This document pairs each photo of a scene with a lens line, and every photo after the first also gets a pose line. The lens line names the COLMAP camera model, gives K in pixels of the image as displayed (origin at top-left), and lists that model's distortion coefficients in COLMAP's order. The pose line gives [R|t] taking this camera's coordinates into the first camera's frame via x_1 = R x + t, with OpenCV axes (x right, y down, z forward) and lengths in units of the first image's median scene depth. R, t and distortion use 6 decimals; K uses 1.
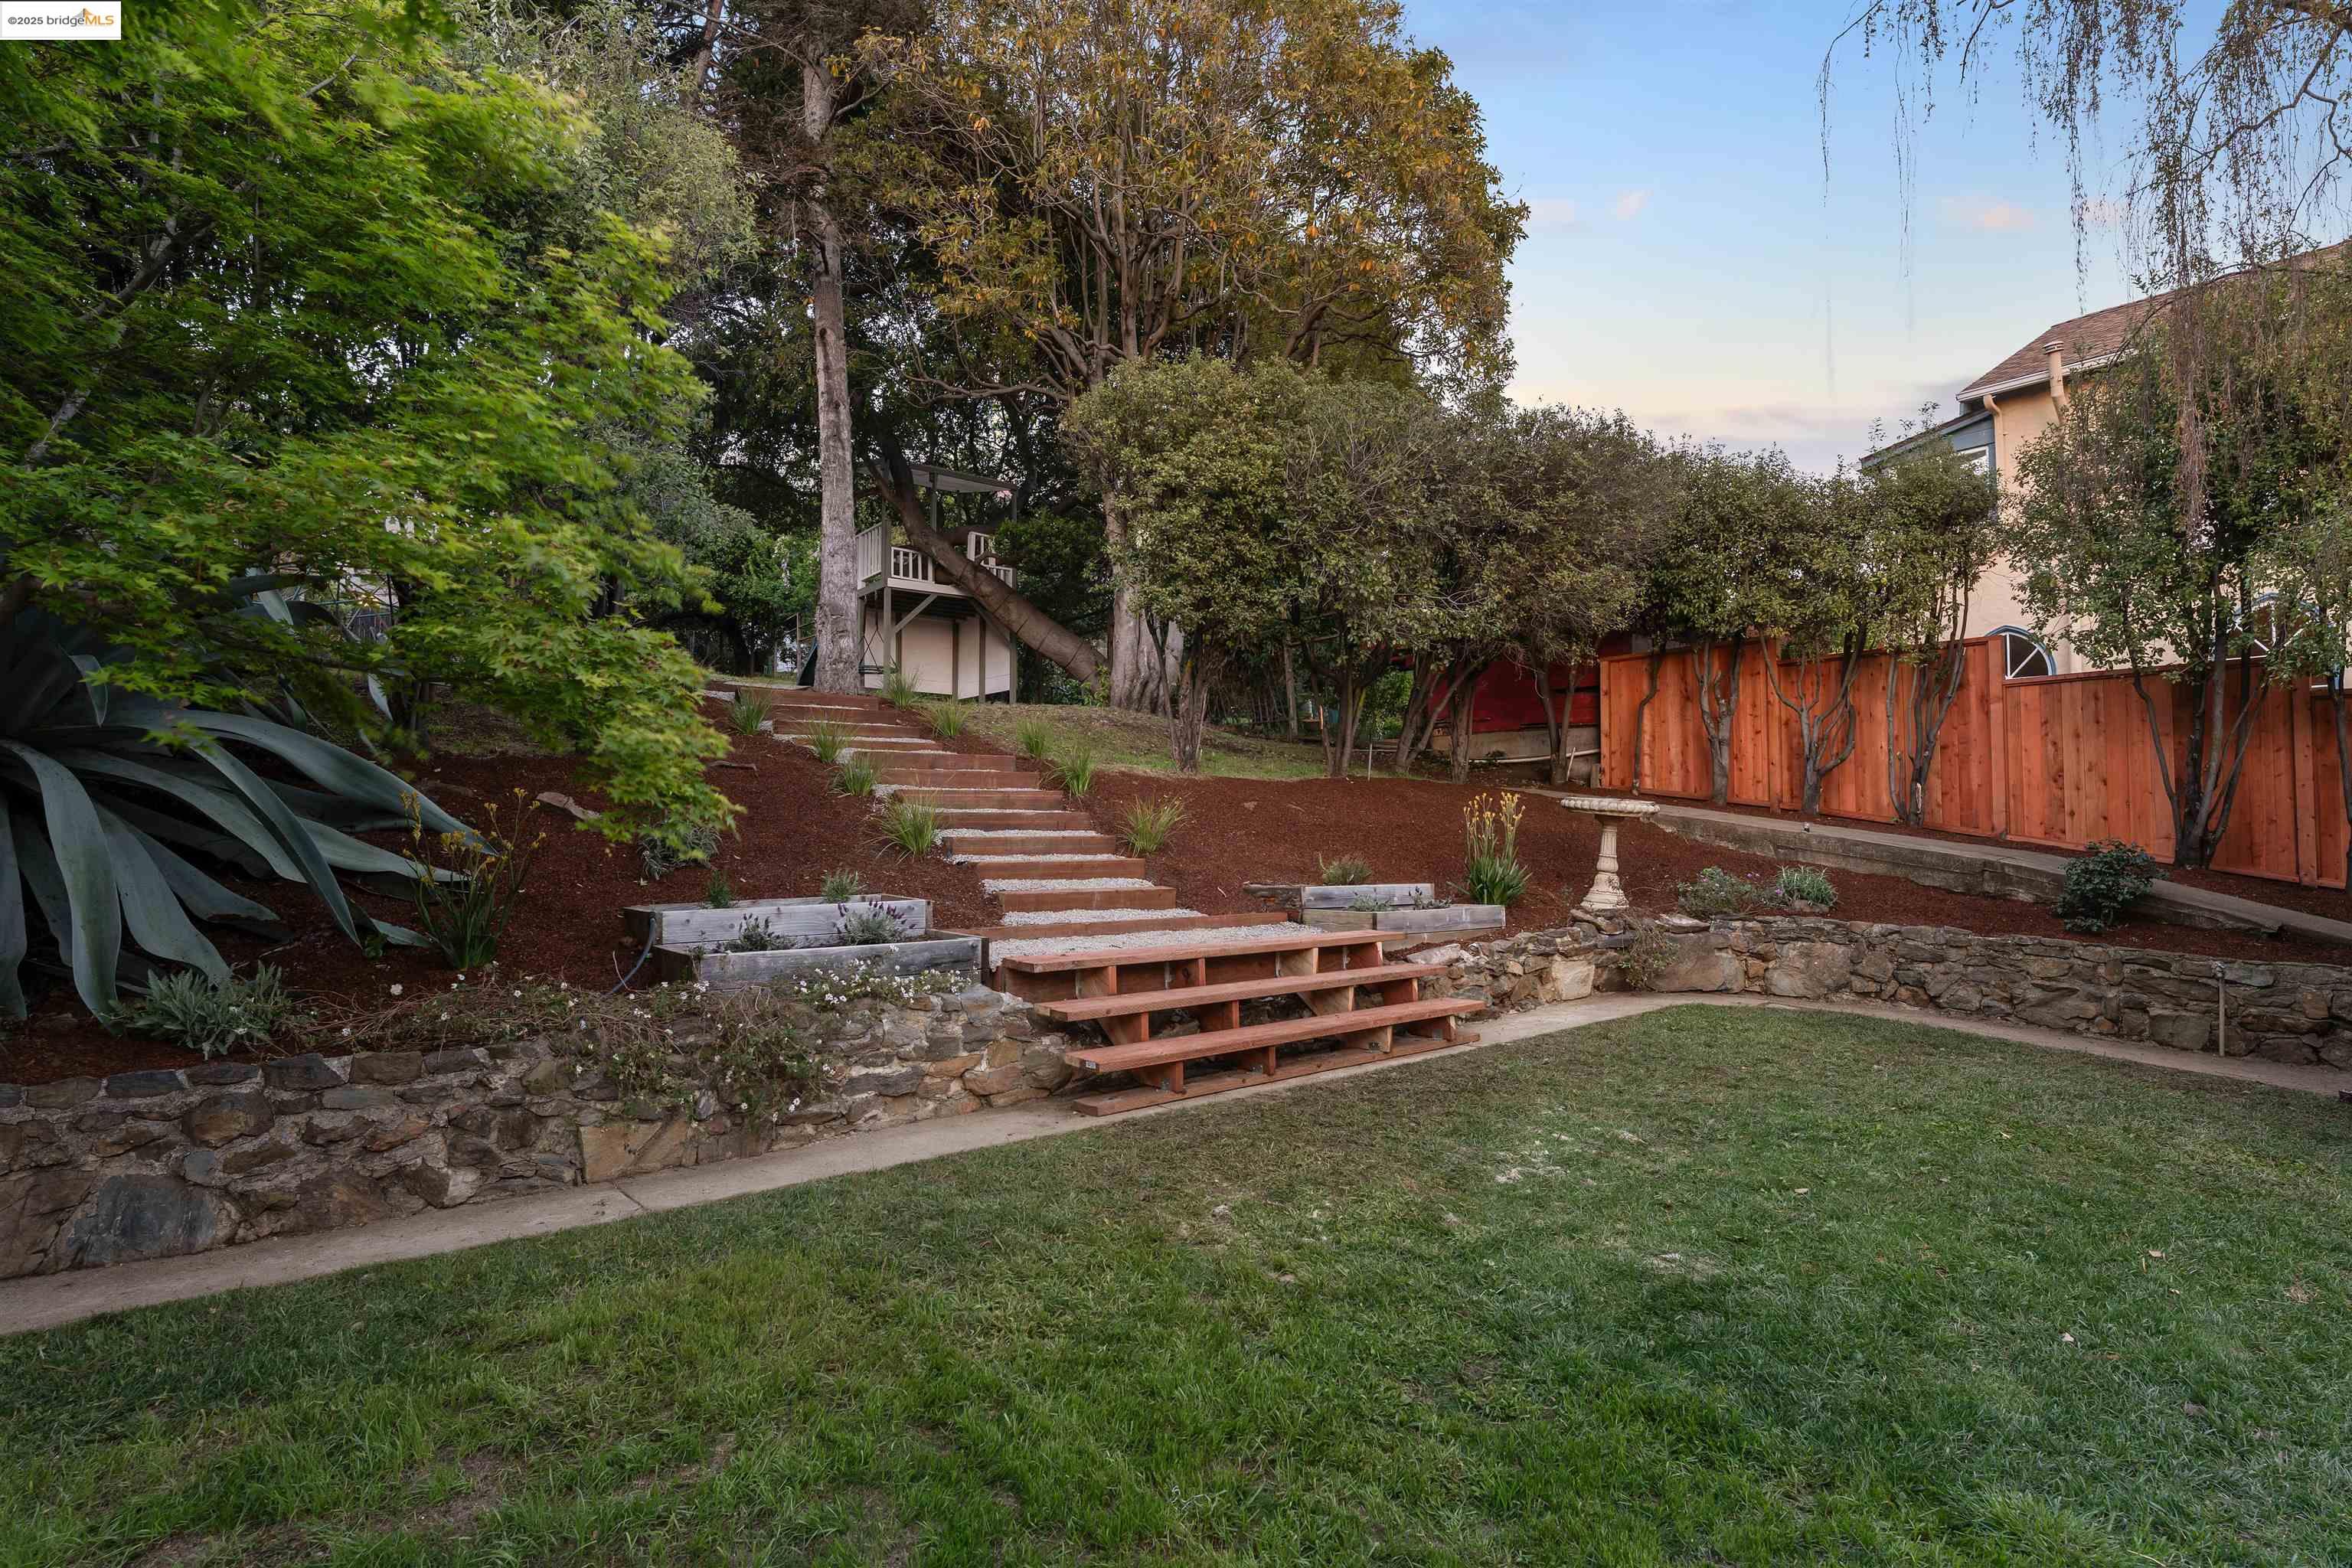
lens RADIAL K [[1133.4, 0, 1170.2], [0, 1133.4, 779.8], [0, 0, 1]] dist [0.000726, 0.000168]
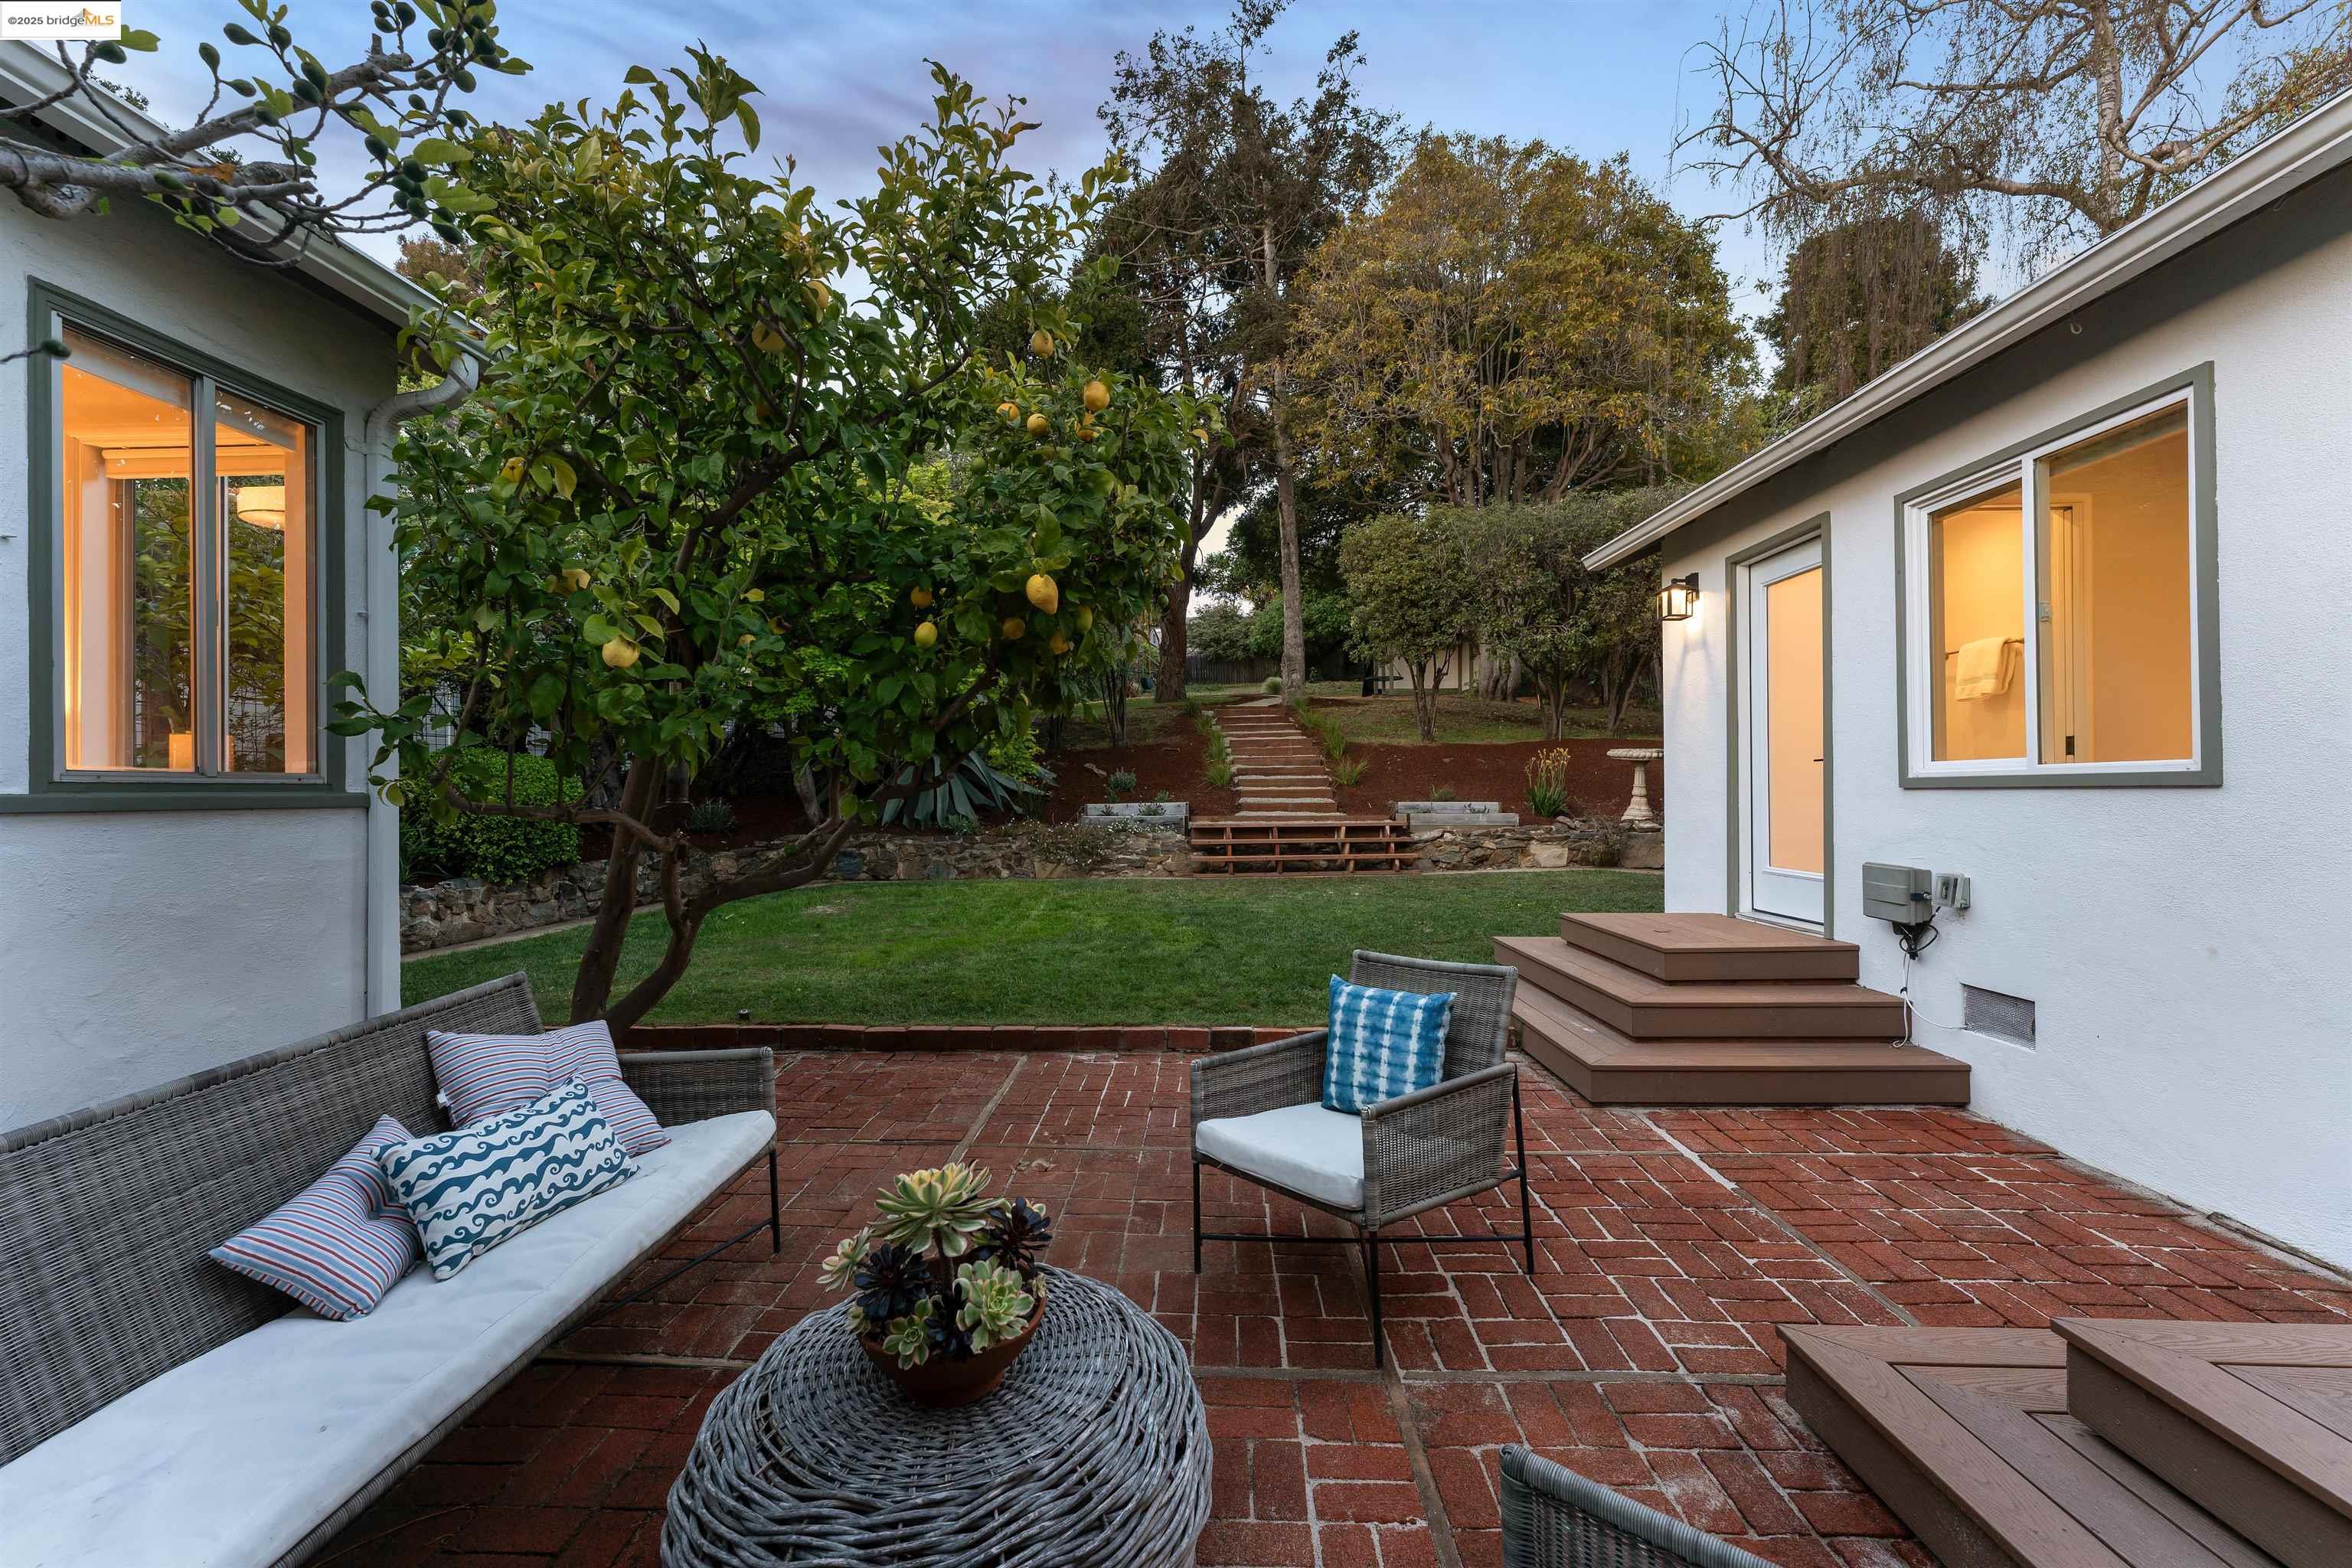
lens RADIAL K [[933.6, 0, 1168.0], [0, 933.6, 788.9], [0, 0, 1]] dist [0.000219, 0.000157]
pose [[0.772303, -0.010913, -0.635161, 1.176309], [0.036871, 0.998937, 0.027670, 0.021007], [0.634183, -0.044789, 0.771884, -0.665222]]
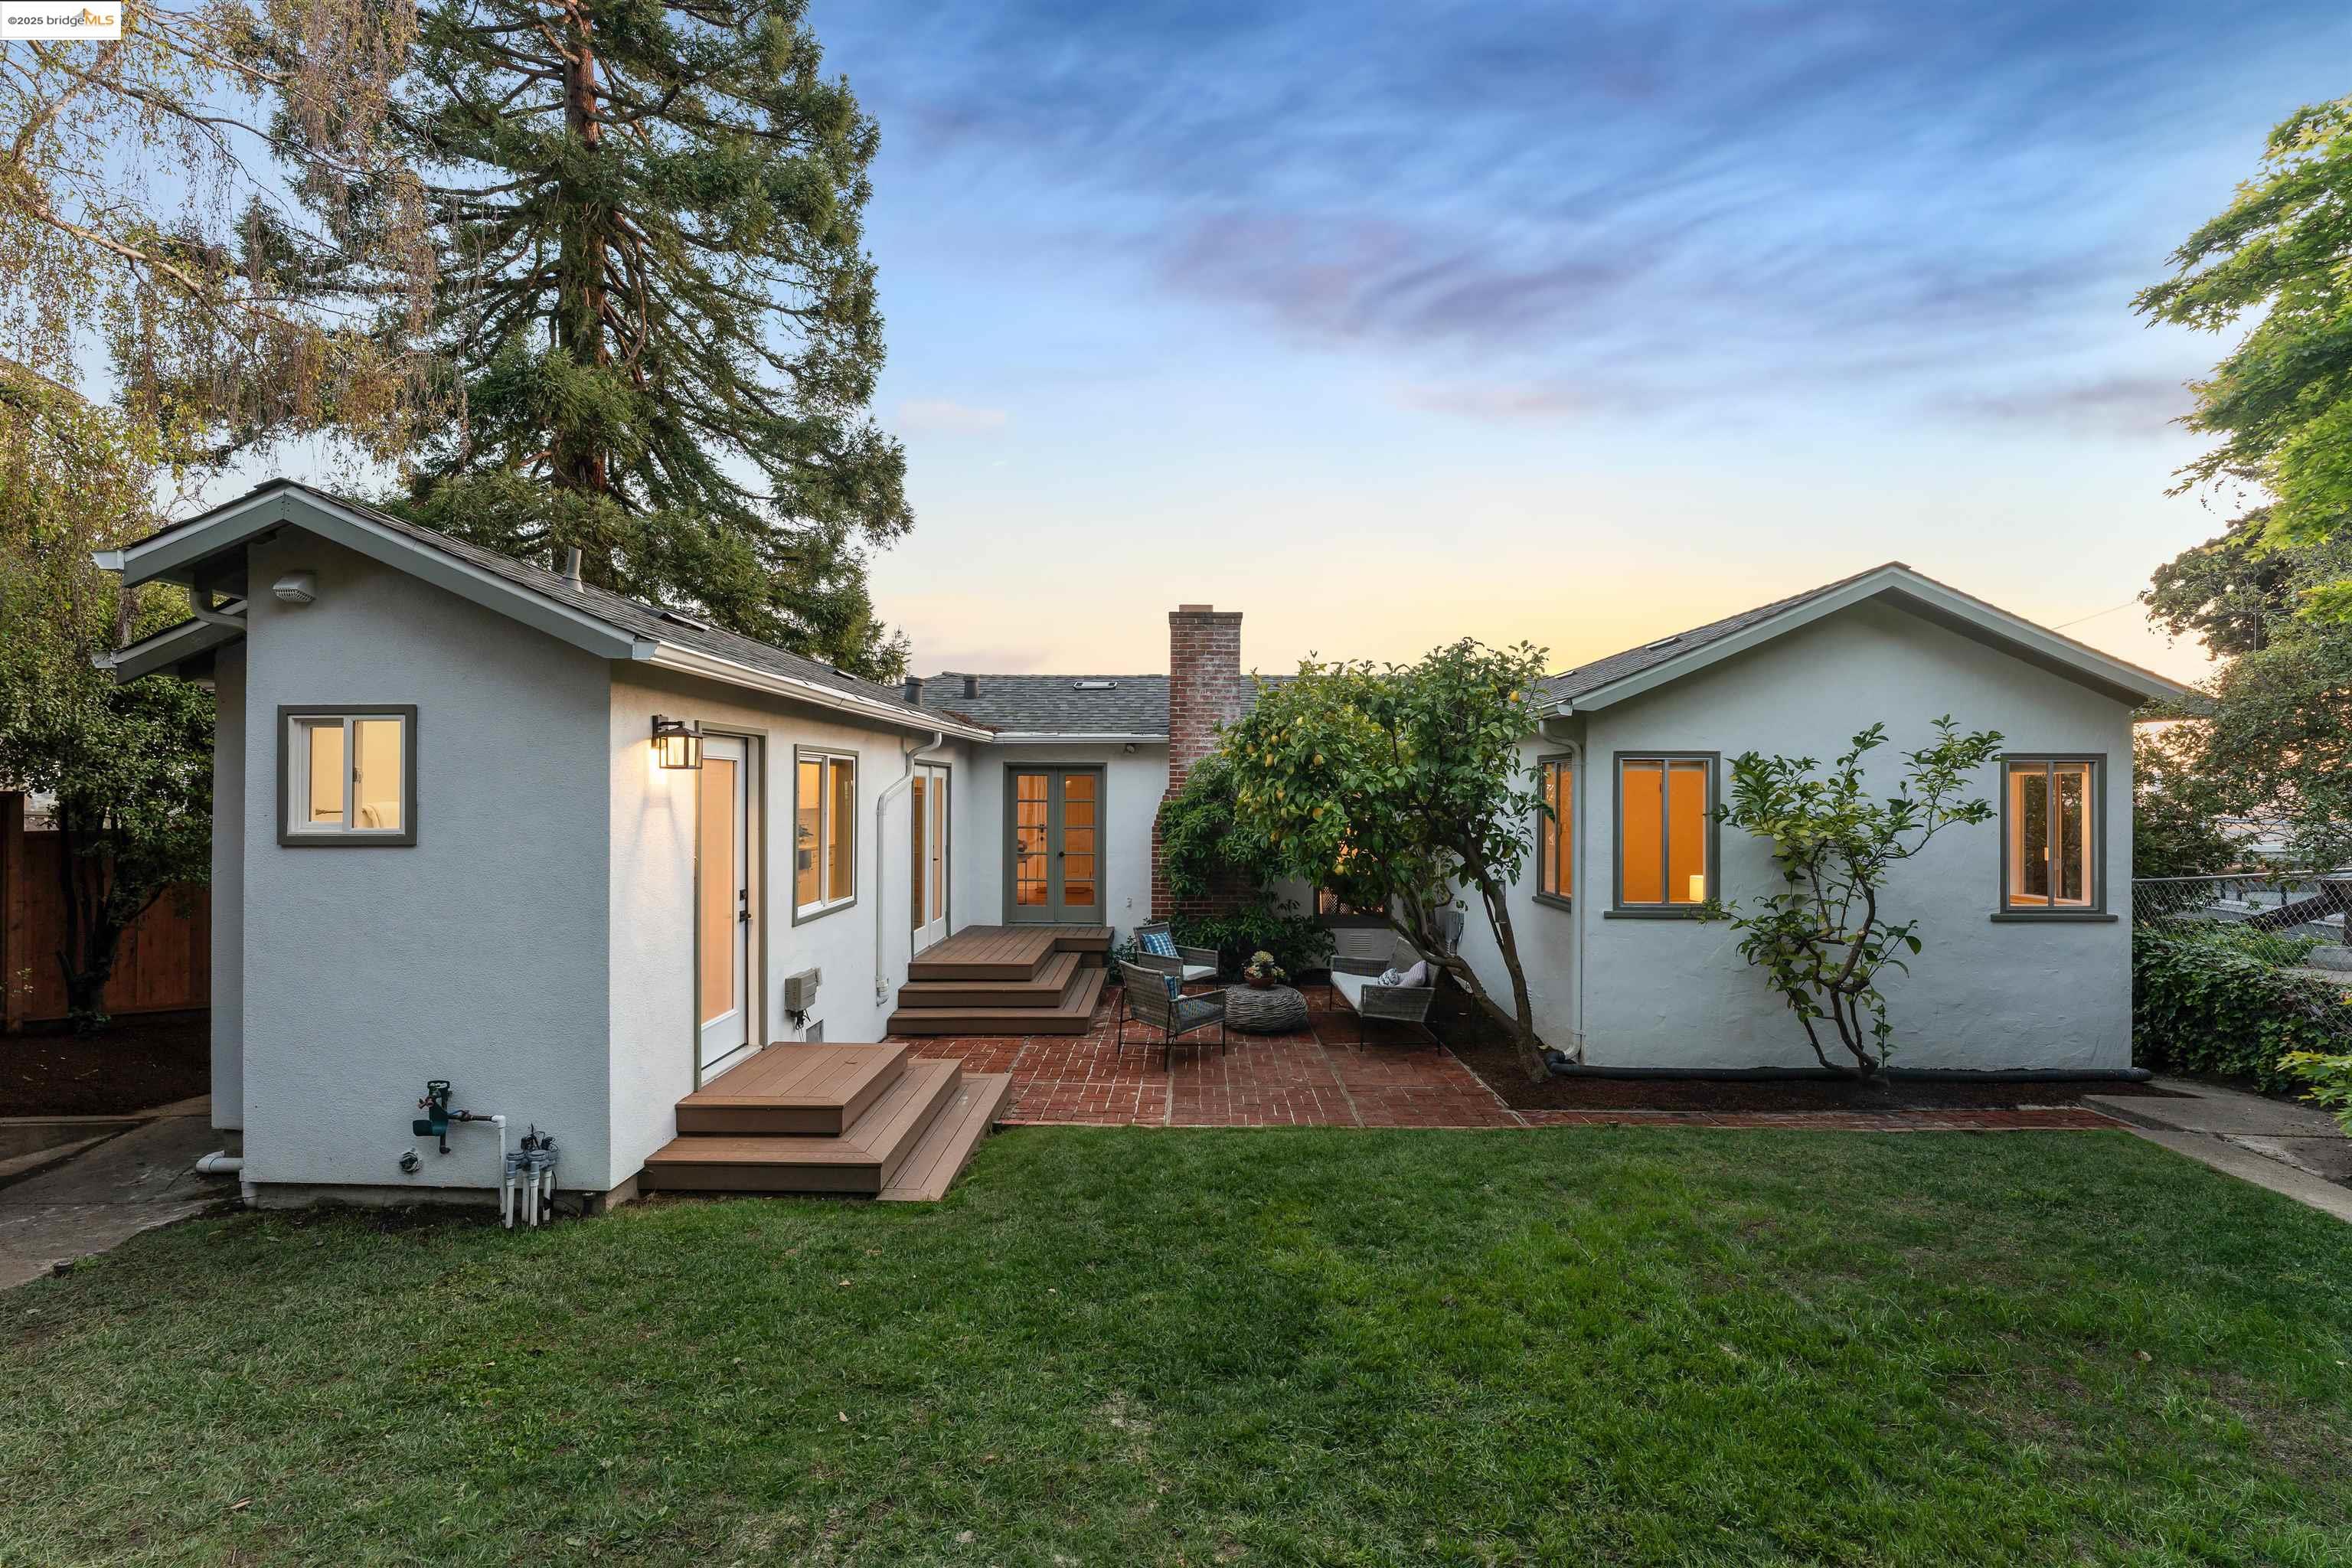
lens RADIAL K [[996.3, 0, 1167.1], [0, 996.3, 778.3], [0, 0, 1]] dist [-0.004662, -0.000300]
pose [[-0.780254, 0.004862, 0.625443, -0.147444], [-0.030833, 0.998455, -0.046226, -0.094876], [-0.624702, -0.055353, -0.778899, 1.167133]]
